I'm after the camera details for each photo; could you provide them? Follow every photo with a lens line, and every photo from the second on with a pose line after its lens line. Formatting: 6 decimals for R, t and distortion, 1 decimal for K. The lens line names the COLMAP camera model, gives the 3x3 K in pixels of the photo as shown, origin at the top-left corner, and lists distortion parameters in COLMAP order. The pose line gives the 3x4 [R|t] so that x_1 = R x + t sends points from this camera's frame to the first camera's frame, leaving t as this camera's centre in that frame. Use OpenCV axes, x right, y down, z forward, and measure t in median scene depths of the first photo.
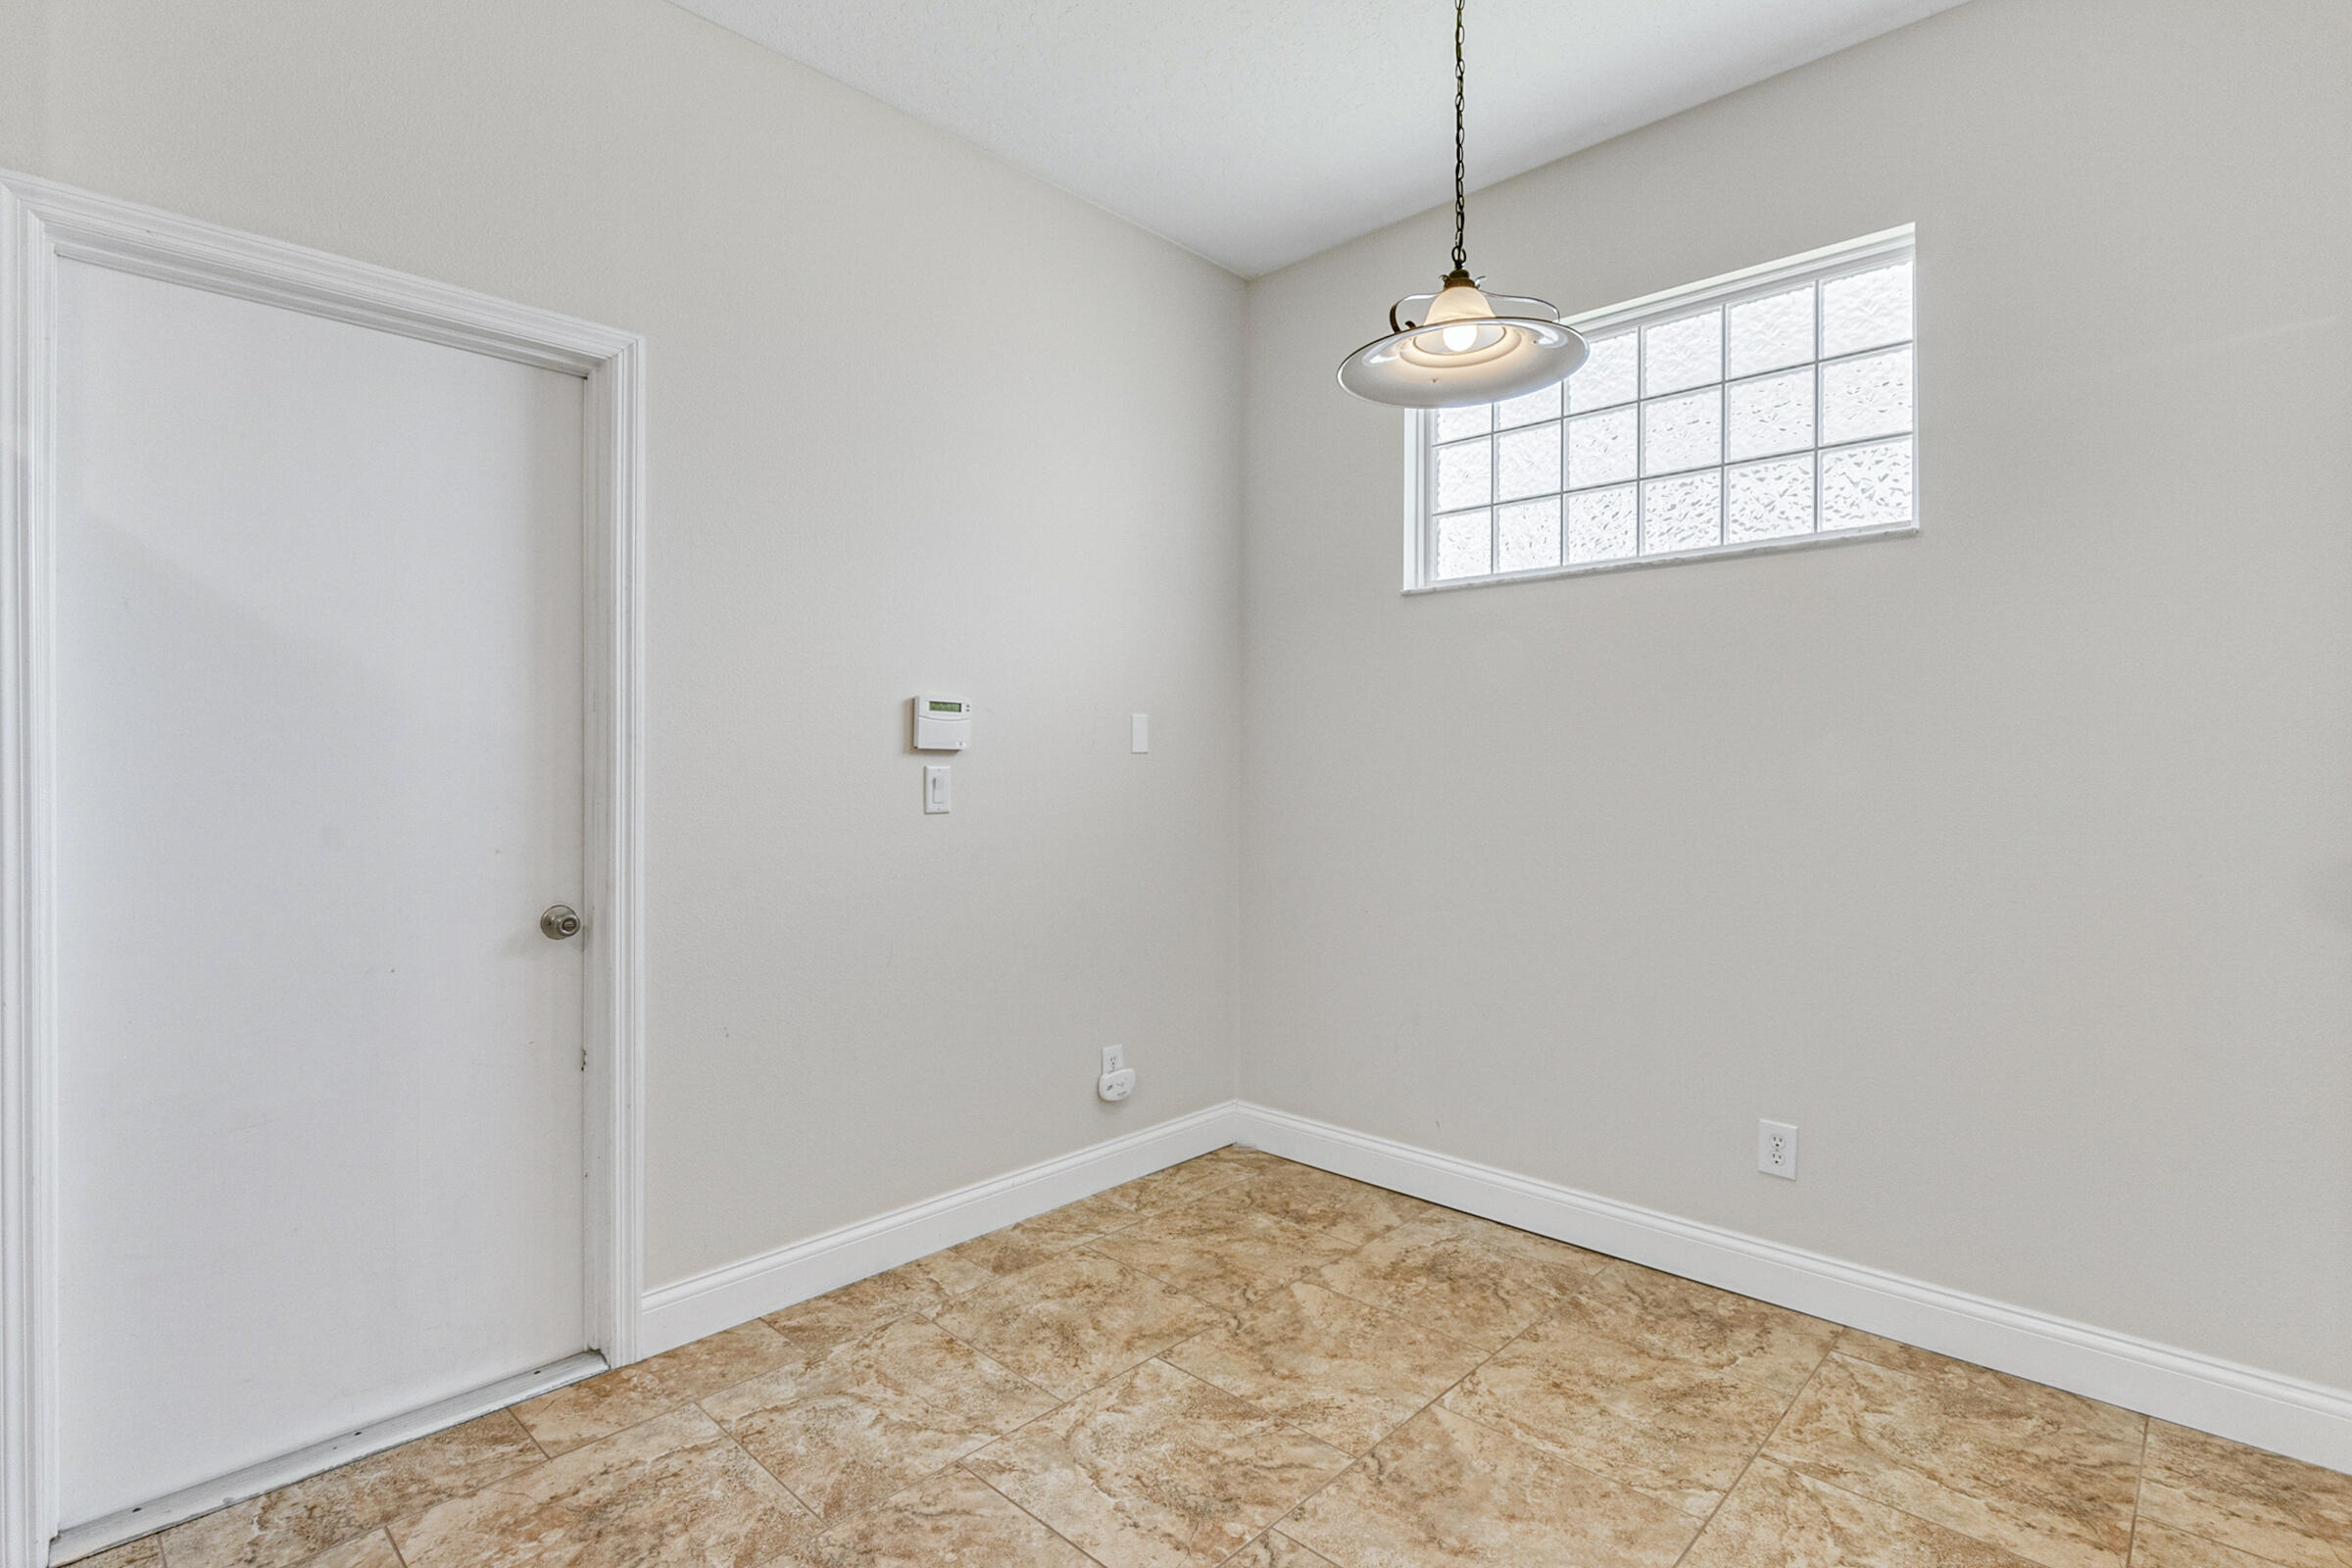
lens RADIAL K [[1103.8, 0, 1176.0], [0, 1103.8, 784.0], [0, 0, 1]] dist [-0.009374, -0.000181]
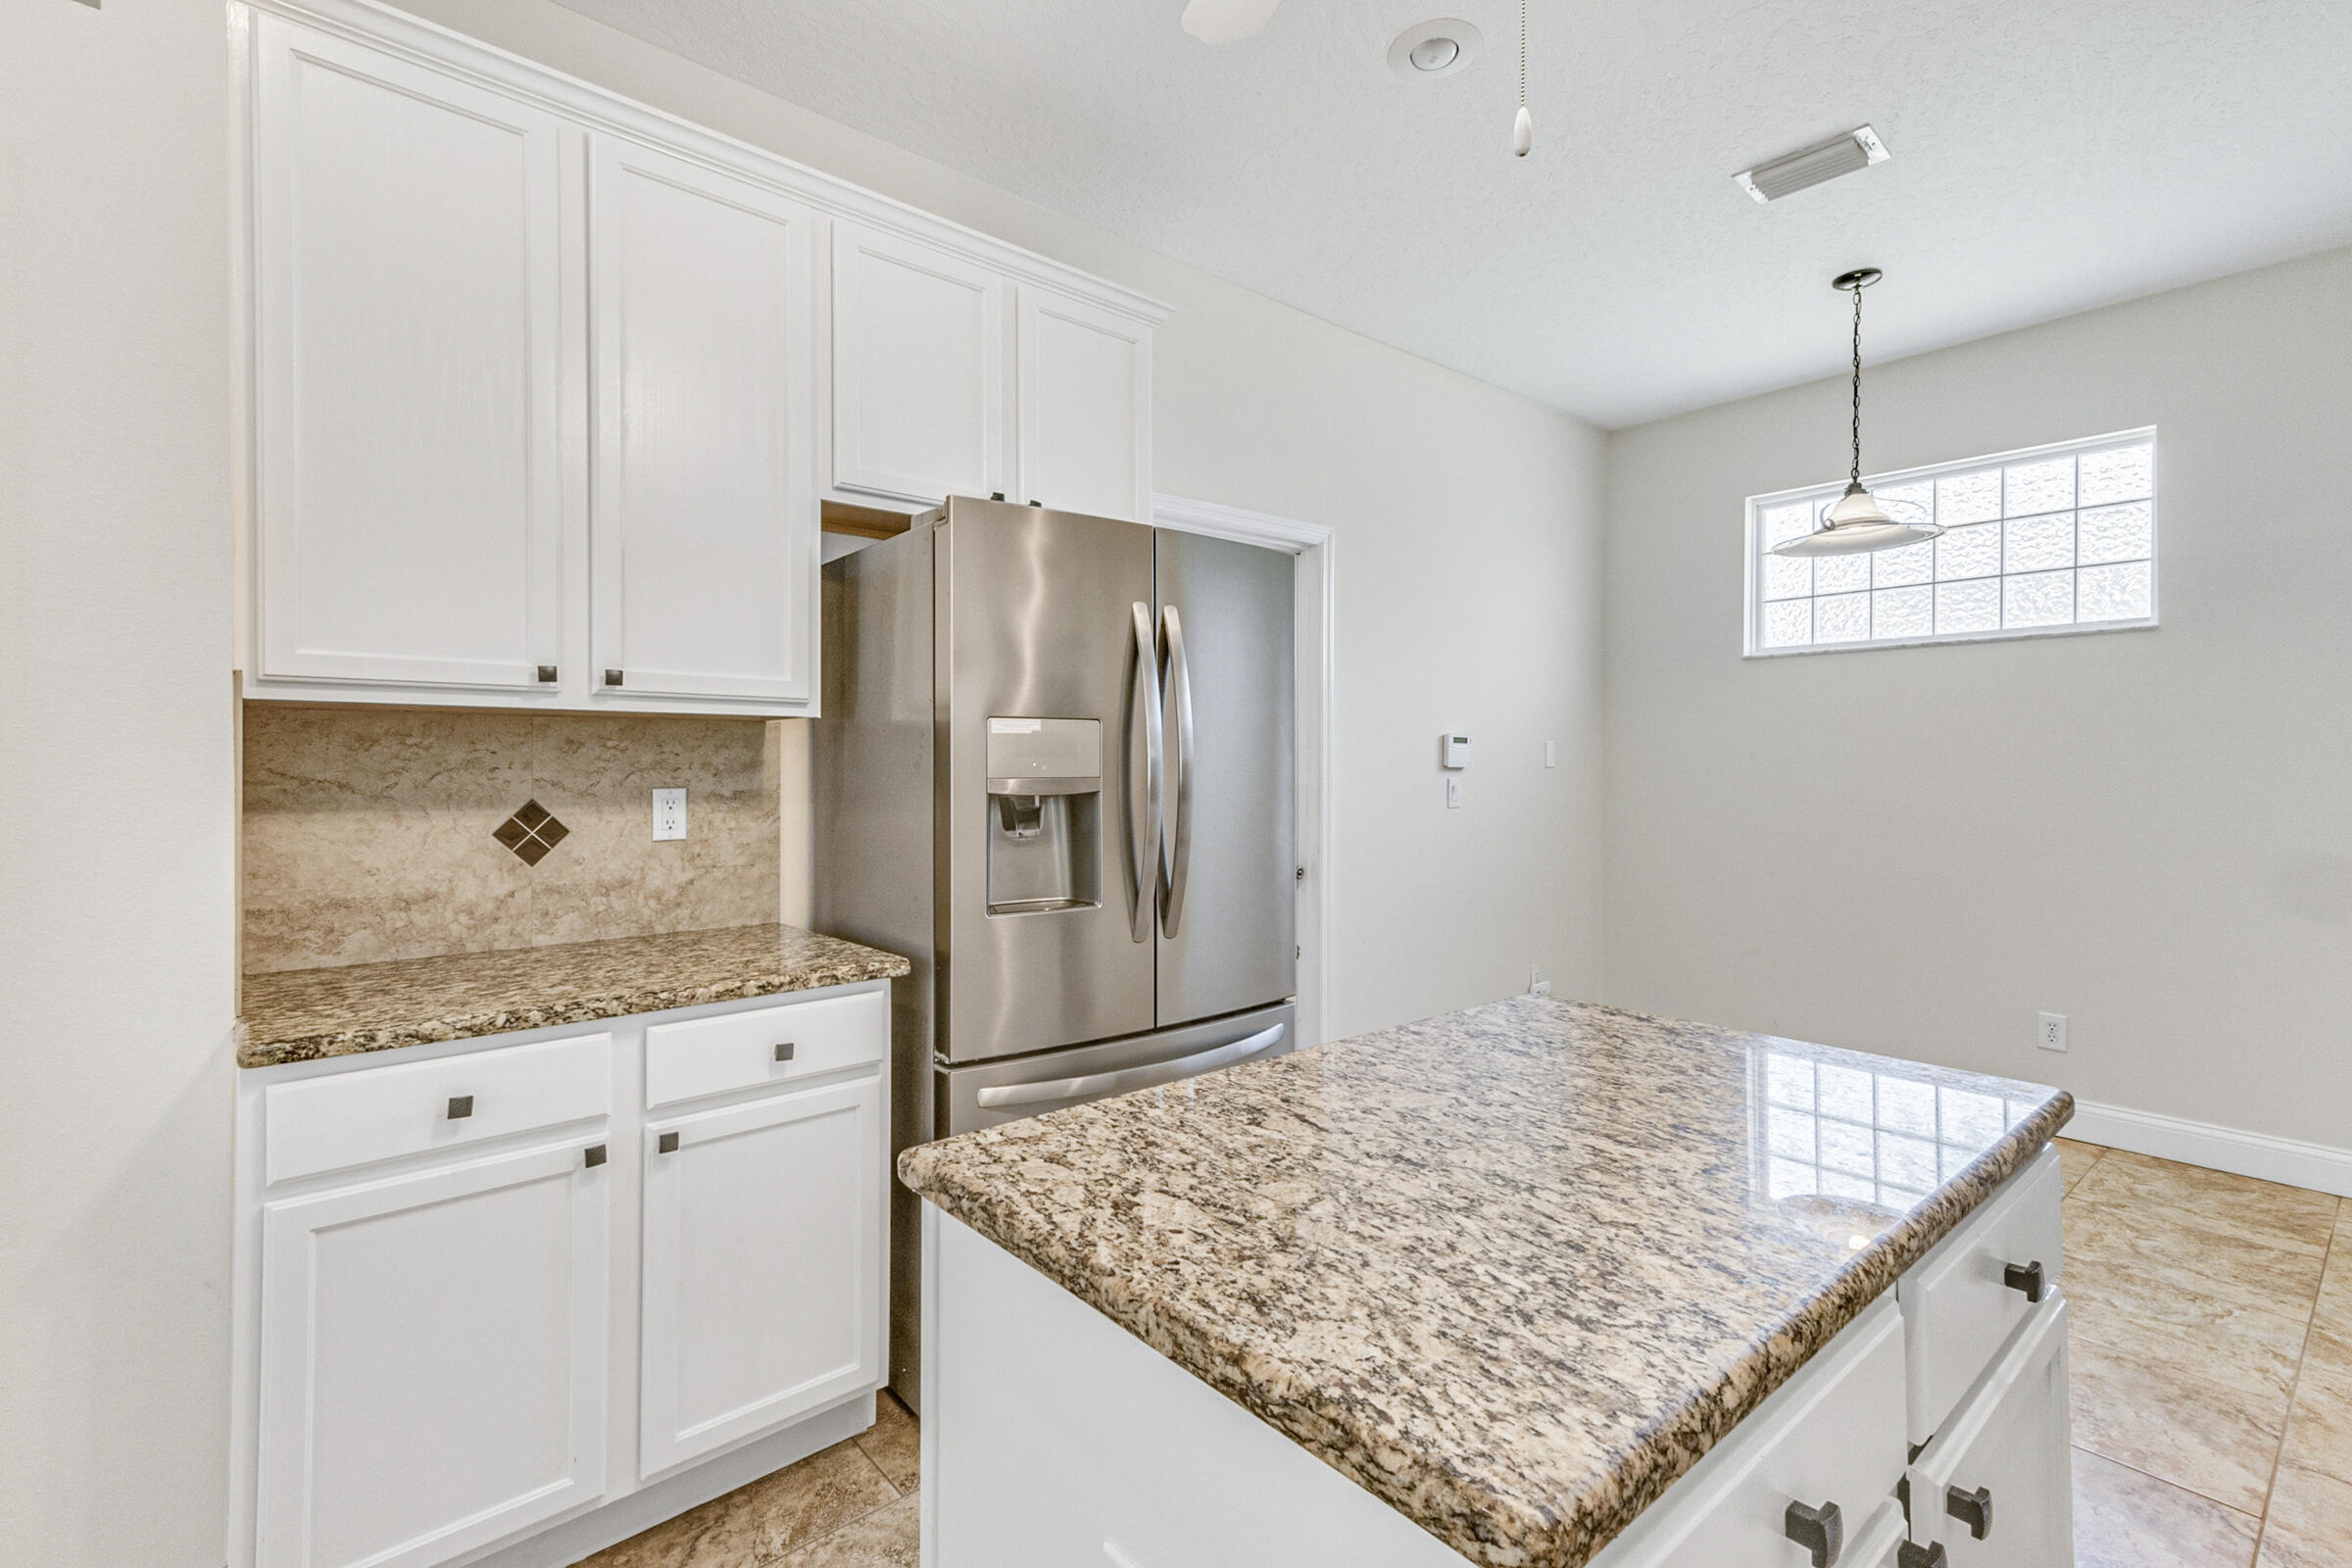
lens RADIAL K [[1065.2, 0, 1154.8], [0, 1065.2, 772.5], [0, 0, 1]] dist [0.022264, -0.000722]
pose [[0.995187, 0.001024, -0.097994, -0.509226], [-0.001447, 0.999990, -0.004243, -0.017616], [0.097988, 0.004365, 0.995178, -0.576052]]
